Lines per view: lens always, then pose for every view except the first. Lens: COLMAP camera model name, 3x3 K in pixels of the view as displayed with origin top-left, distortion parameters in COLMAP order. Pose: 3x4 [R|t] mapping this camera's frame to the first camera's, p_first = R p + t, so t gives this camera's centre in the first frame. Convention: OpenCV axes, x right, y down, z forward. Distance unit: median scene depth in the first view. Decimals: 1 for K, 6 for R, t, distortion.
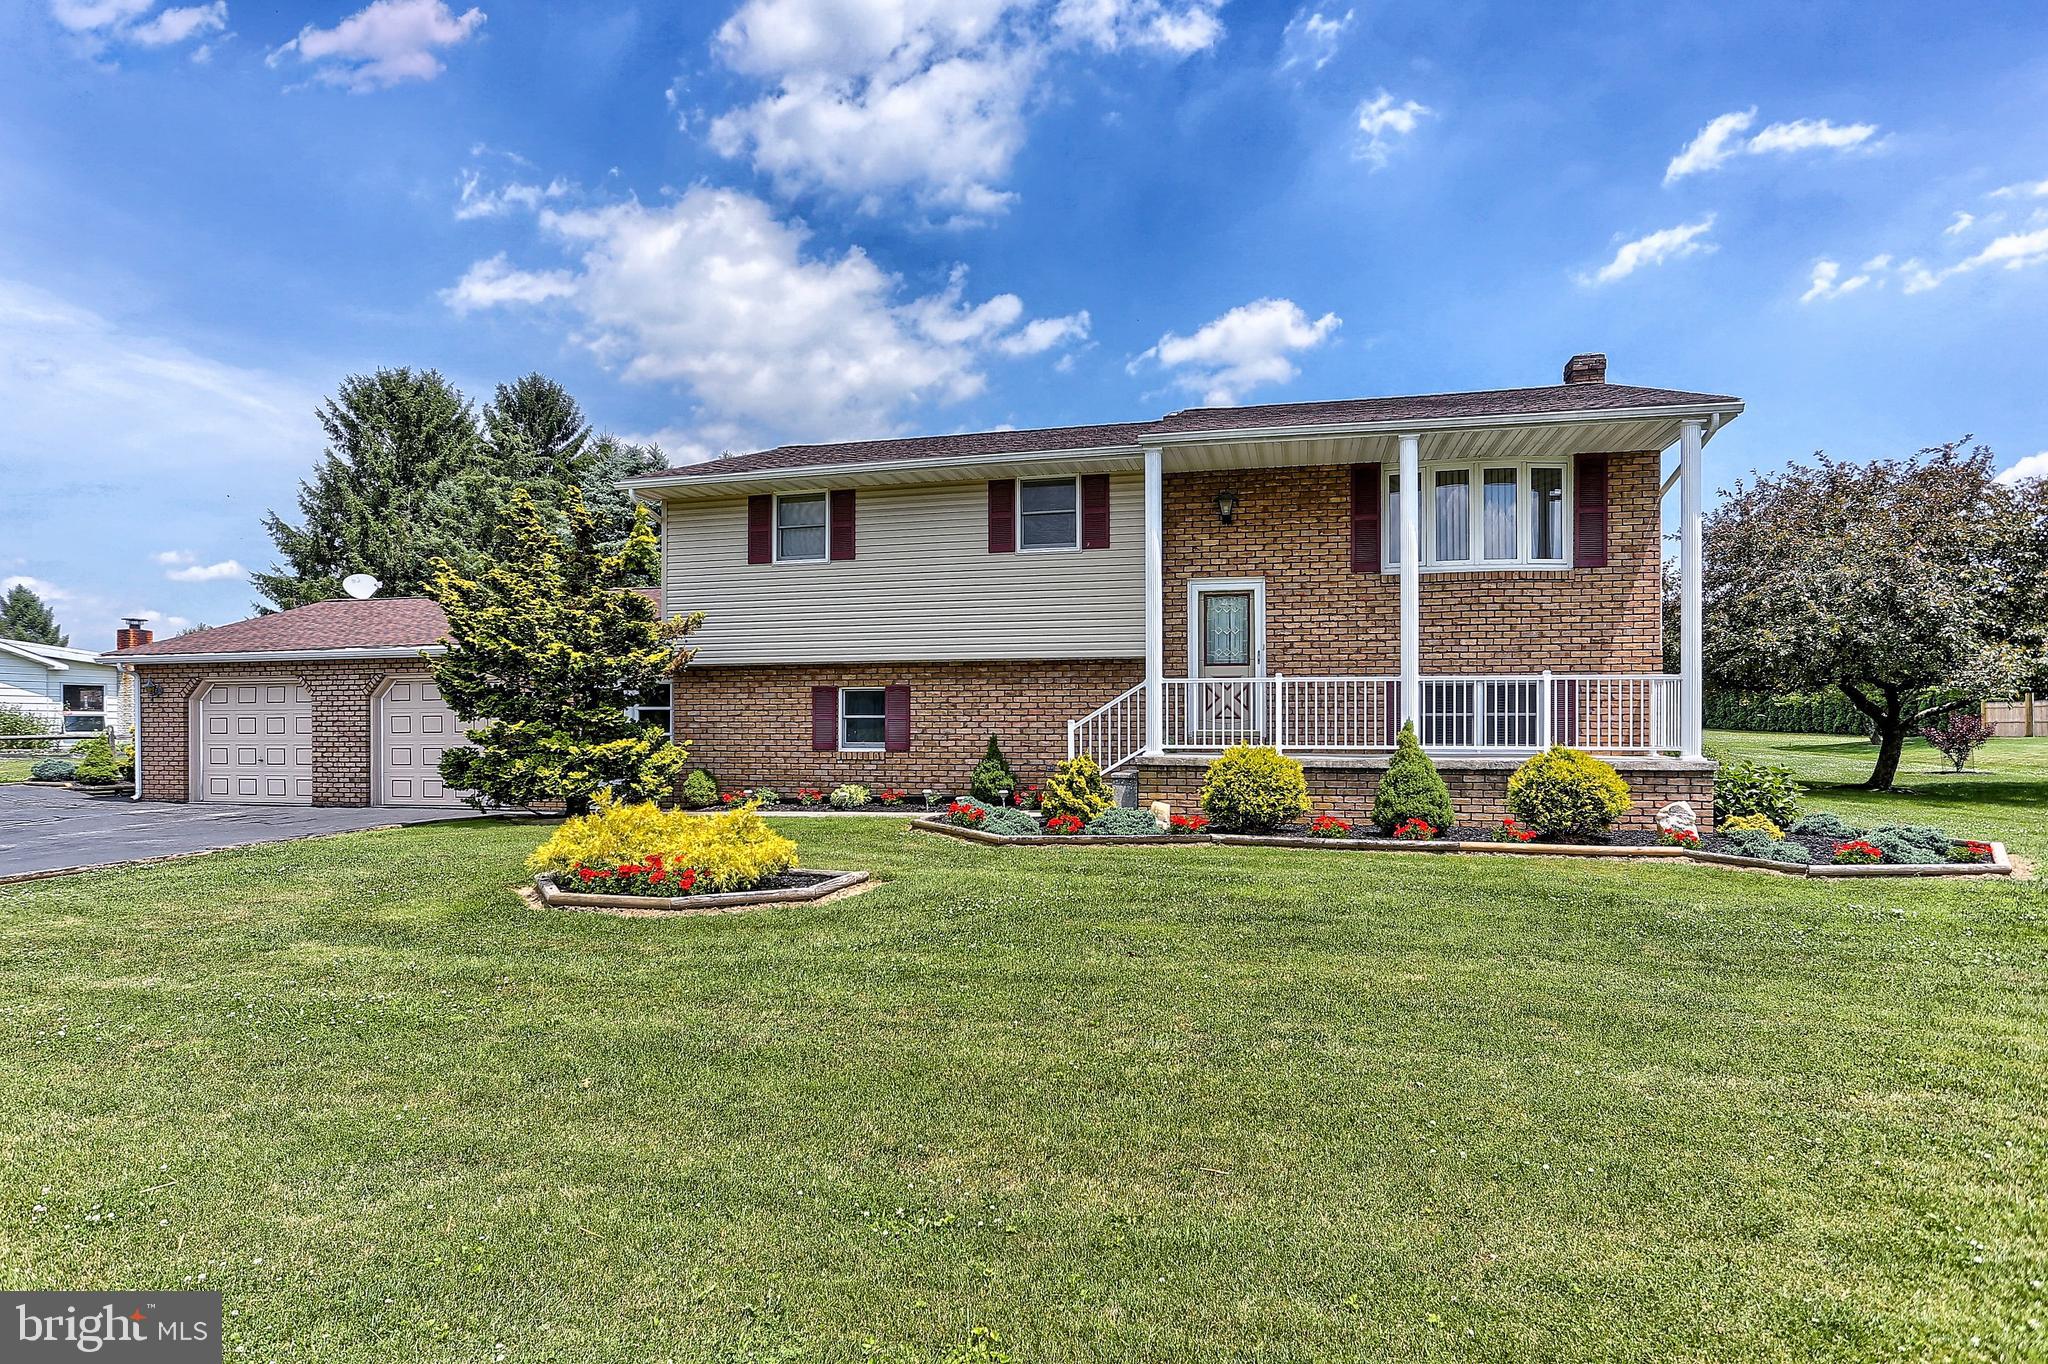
lens RADIAL K [[1141.1, 0, 1017.4], [0, 1141.1, 719.8], [0, 0, 1]] dist [-0.019480, 0.000753]
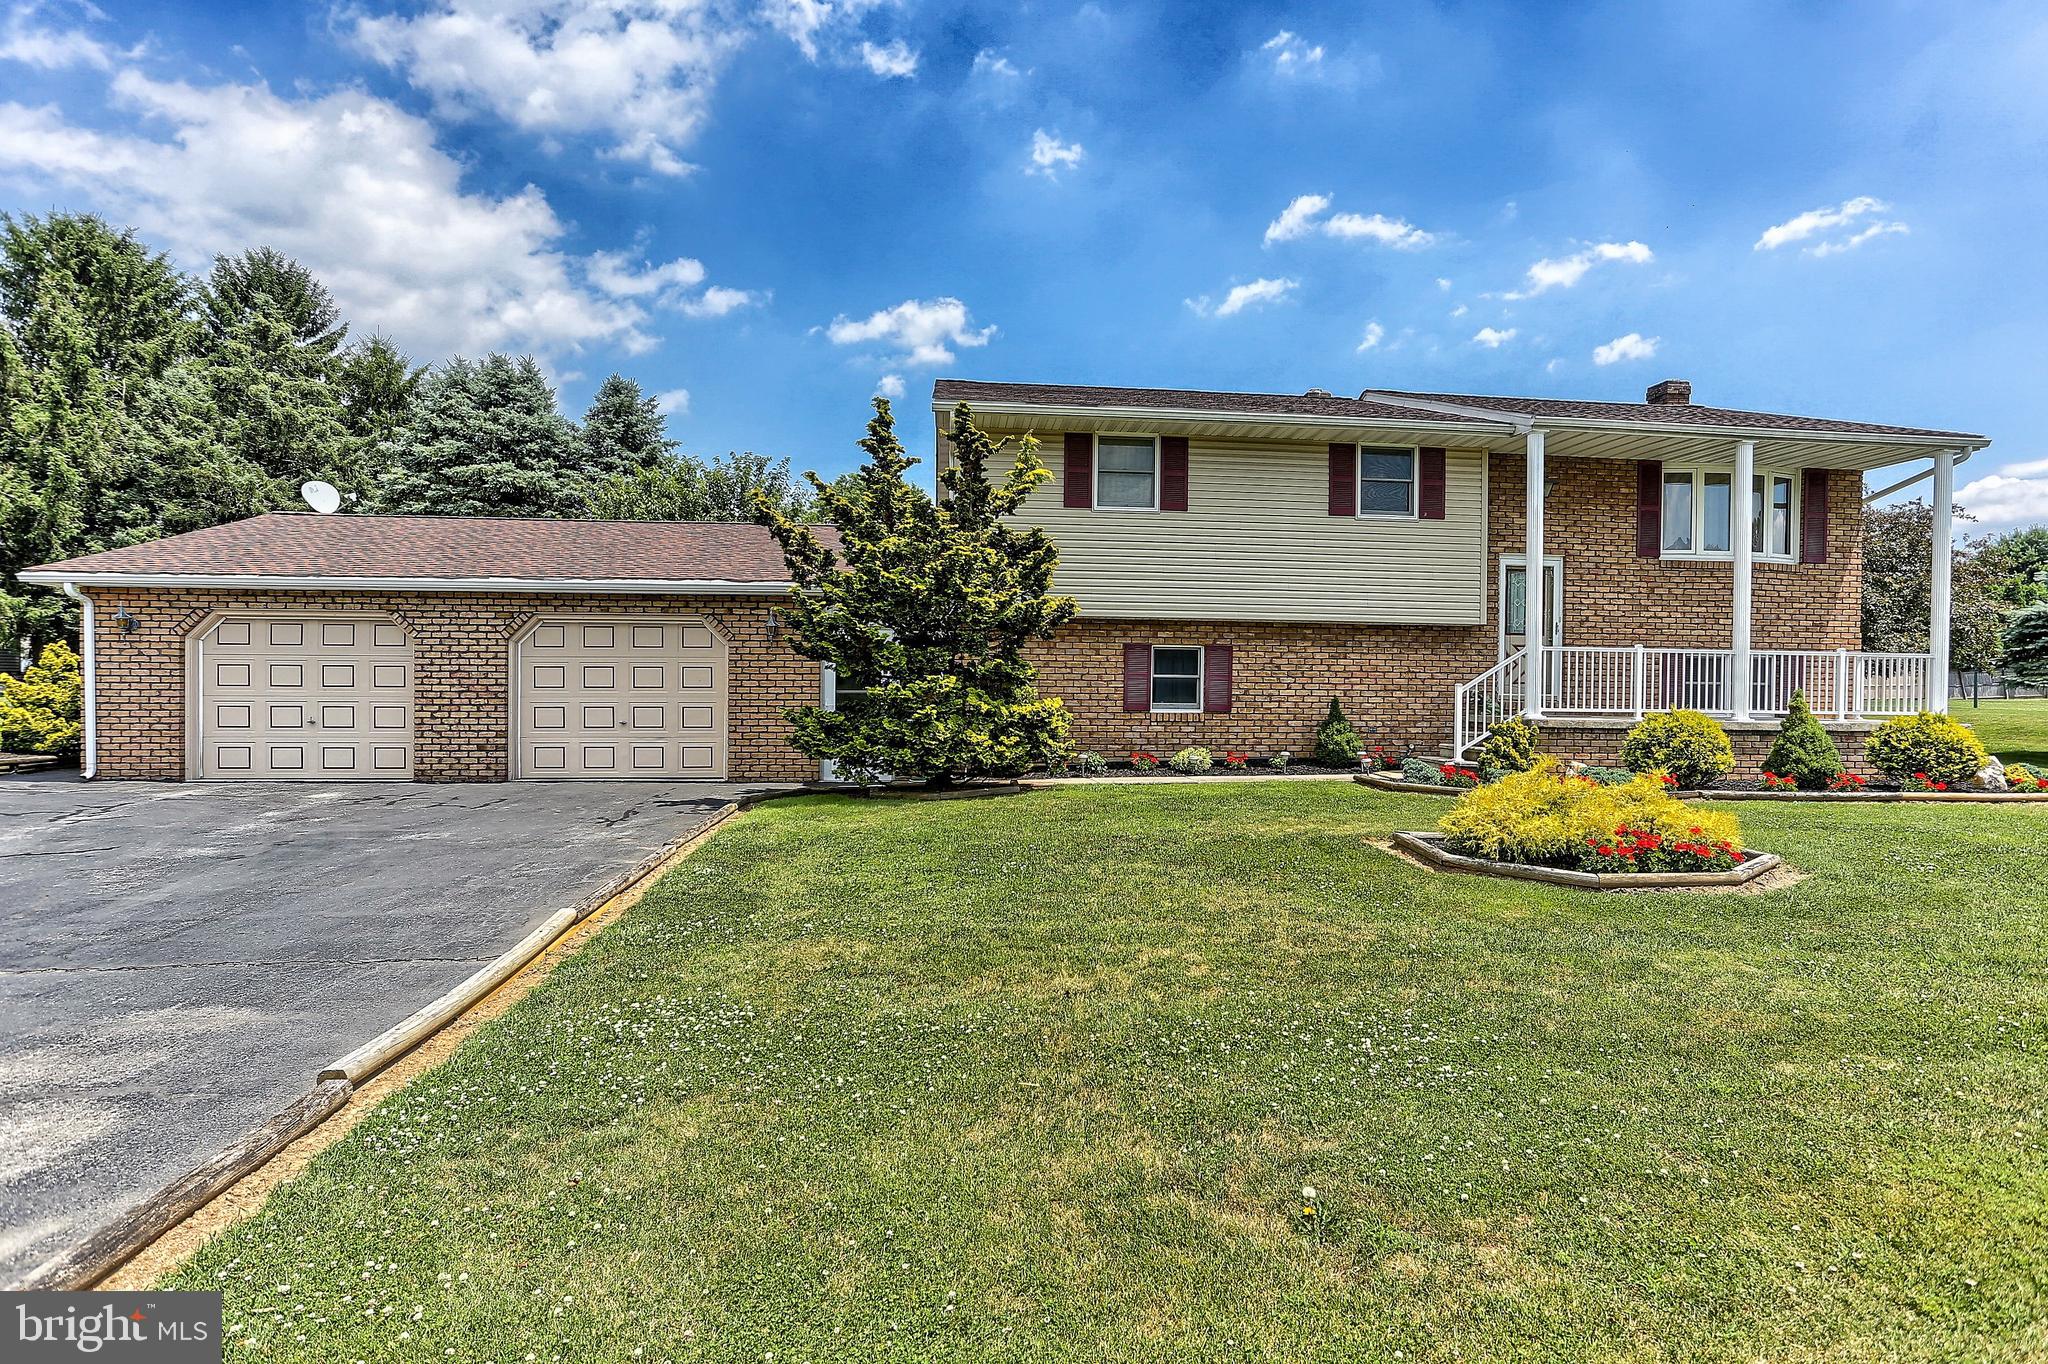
lens RADIAL K [[1019.5, 0, 1057.6], [0, 1019.5, 691.6], [0, 0, 1]] dist [-0.024569, 0.013476]
pose [[0.931865, 0.007396, 0.362731, -0.448997], [-0.014234, 0.999768, 0.016181, -0.002034], [-0.362527, -0.020242, 0.931754, 0.197589]]
